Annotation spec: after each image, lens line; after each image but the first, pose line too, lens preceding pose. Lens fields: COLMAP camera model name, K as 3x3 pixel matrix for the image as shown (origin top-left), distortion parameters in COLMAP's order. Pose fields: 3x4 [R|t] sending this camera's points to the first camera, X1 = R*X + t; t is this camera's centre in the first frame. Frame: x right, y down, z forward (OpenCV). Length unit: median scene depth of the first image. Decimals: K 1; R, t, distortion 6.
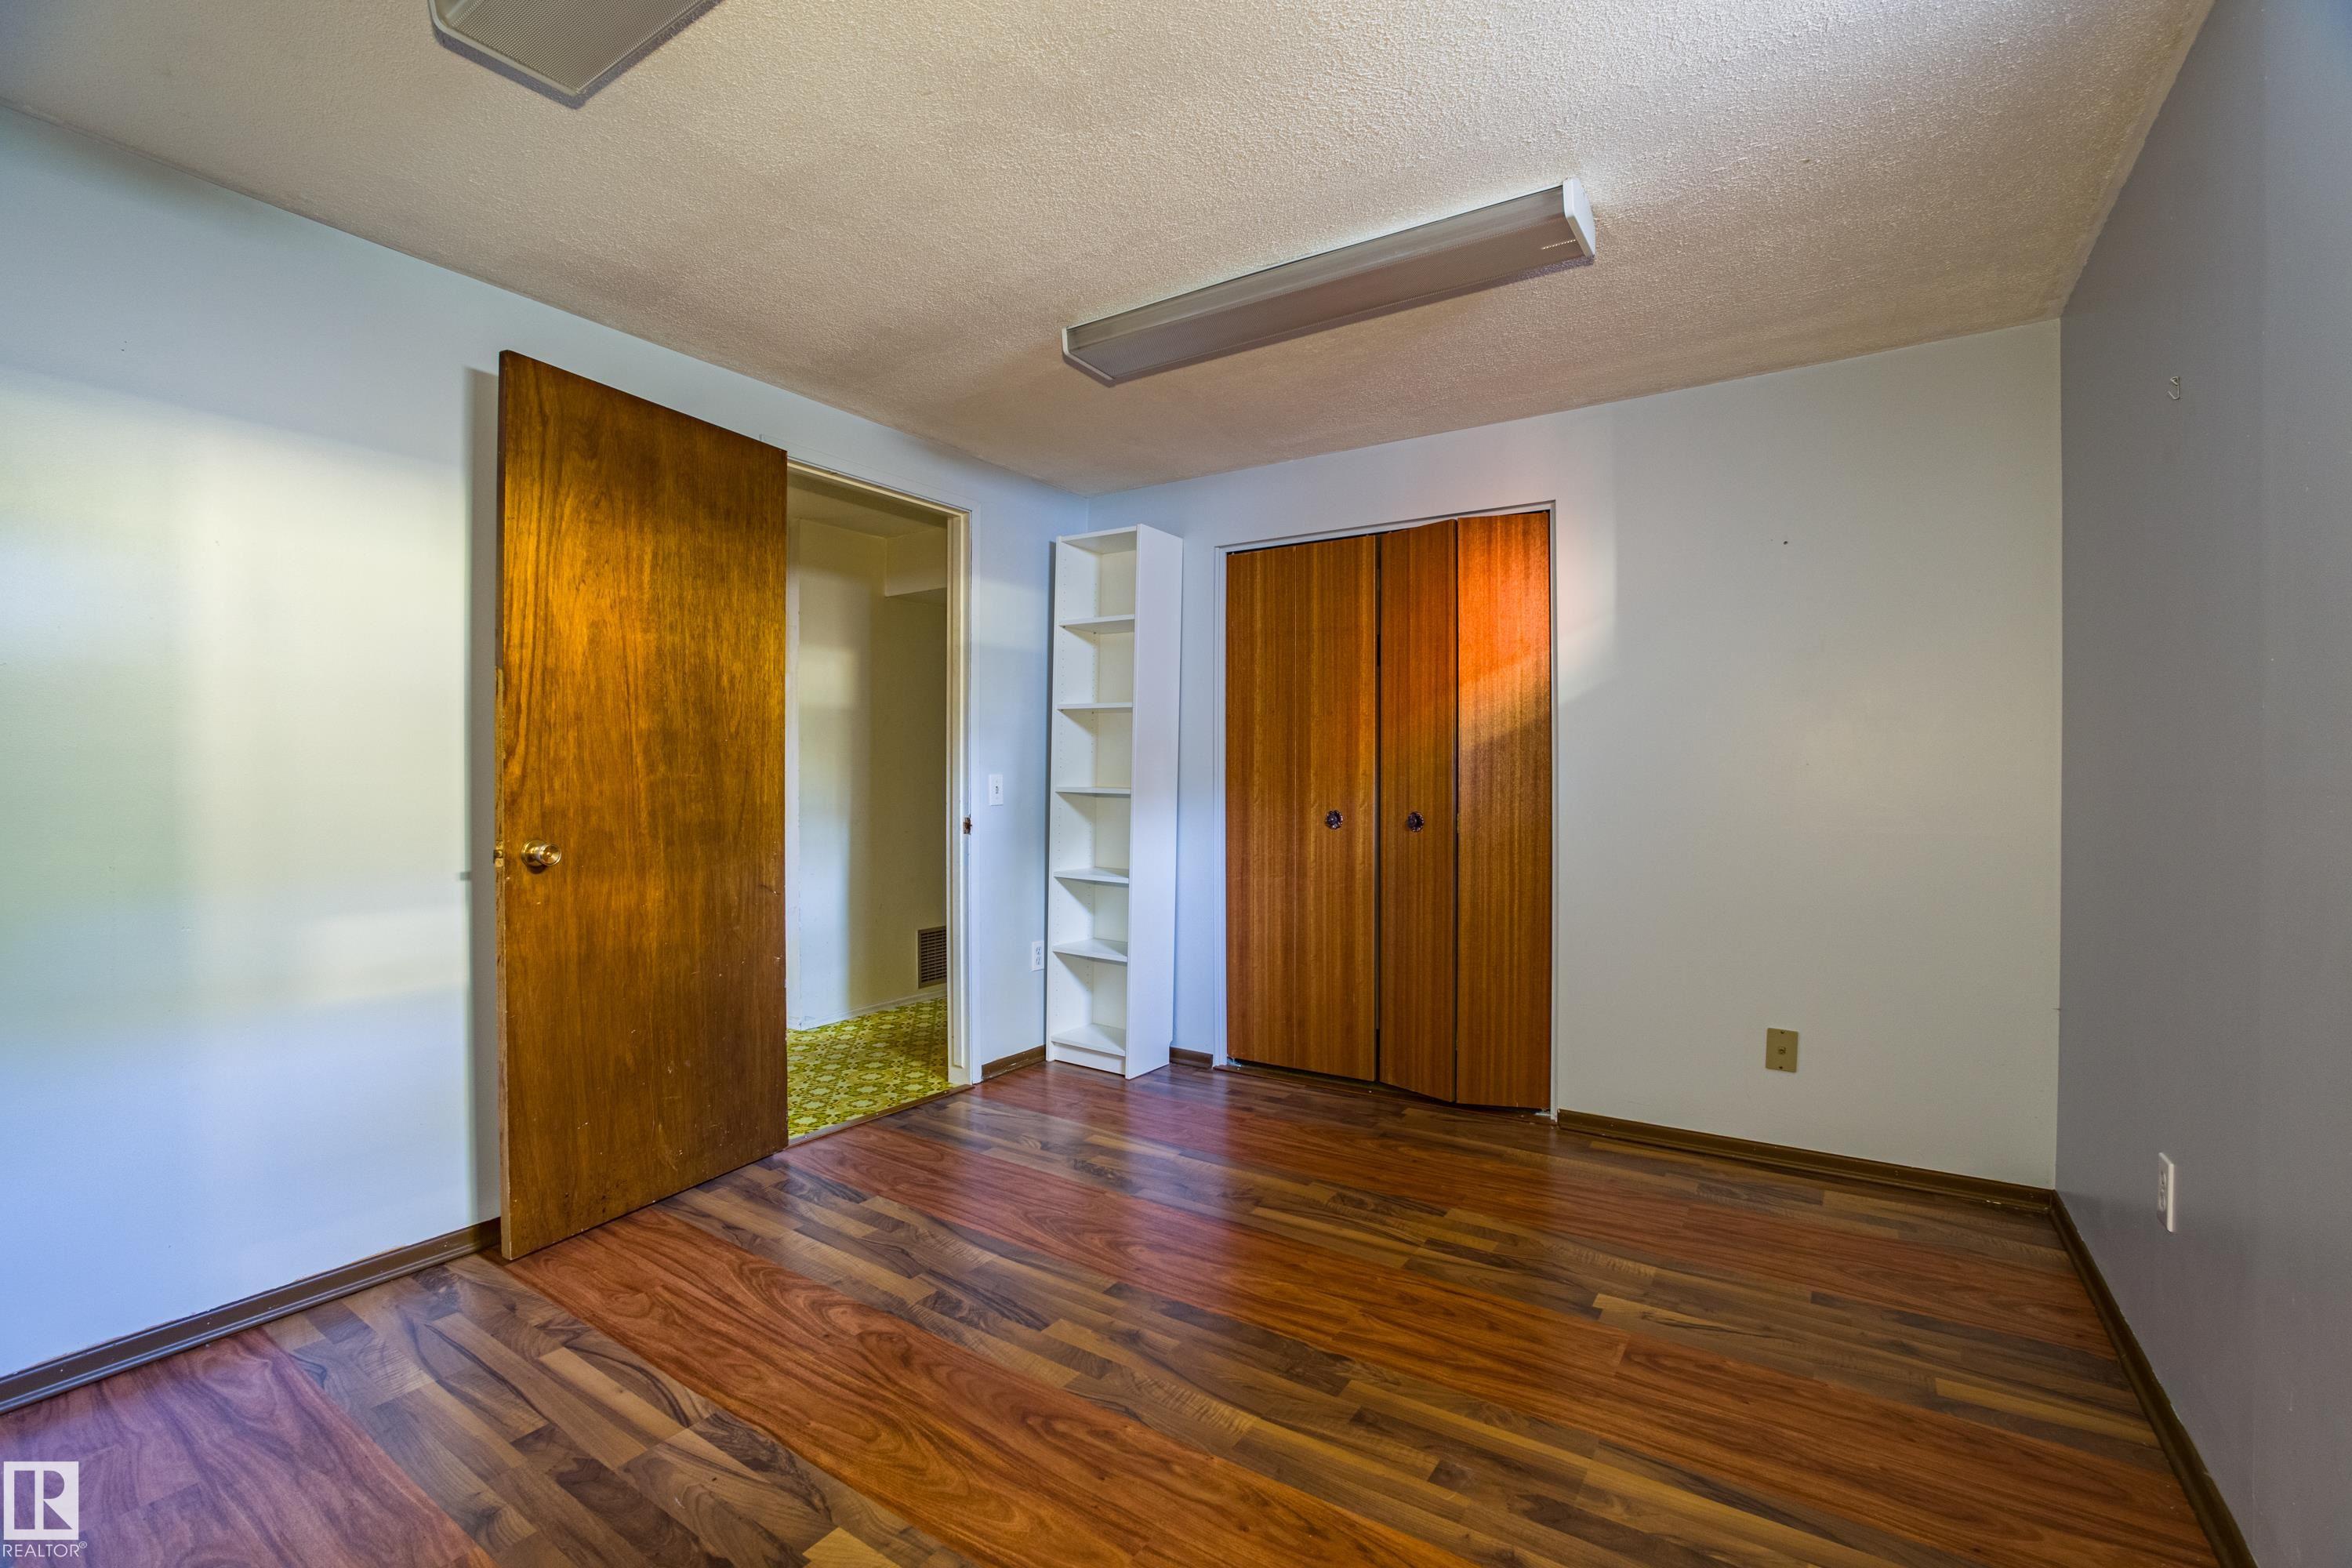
lens RADIAL K [[1033.7, 0, 1158.4], [0, 1033.7, 784.3], [0, 0, 1]] dist [-0.056414, 0.023784]
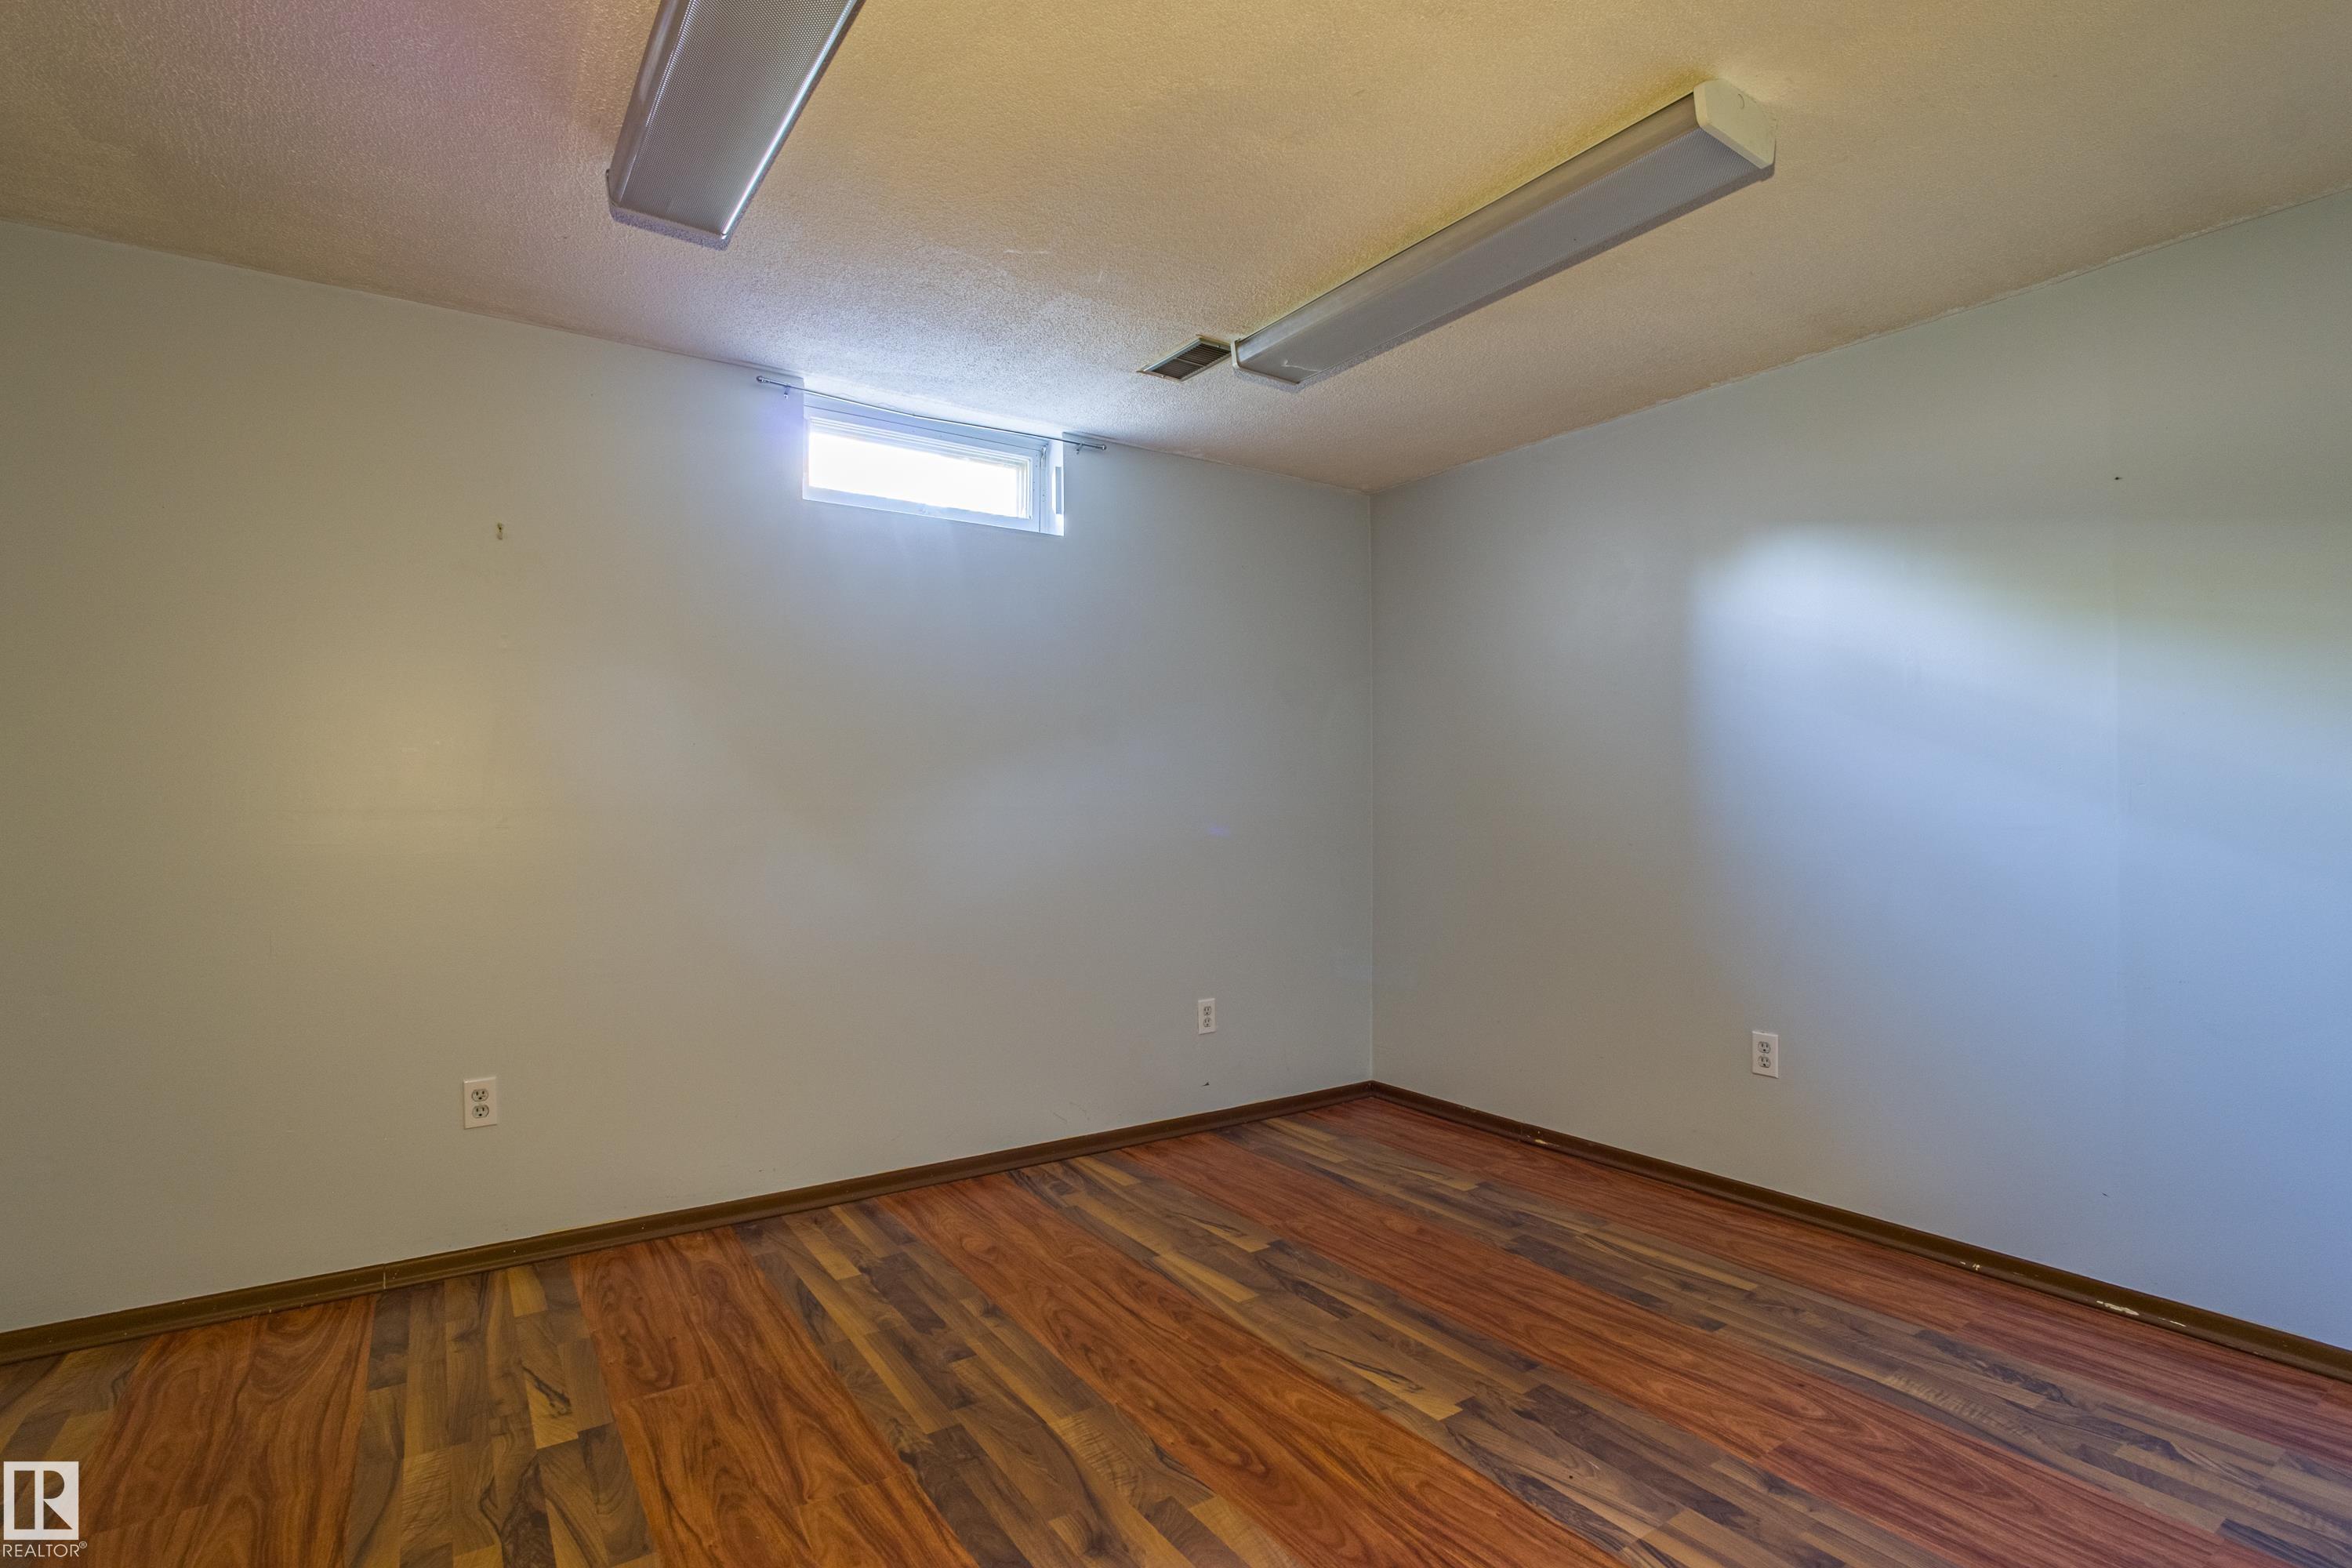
lens RADIAL K [[1033.7, 0, 1158.4], [0, 1033.7, 784.3], [0, 0, 1]] dist [-0.056414, 0.023784]
pose [[-0.920135, 0.013677, 0.391363, -0.438478], [0.008191, 0.999843, -0.015683, -0.010690], [-0.391516, -0.011225, -0.920103, 2.006941]]
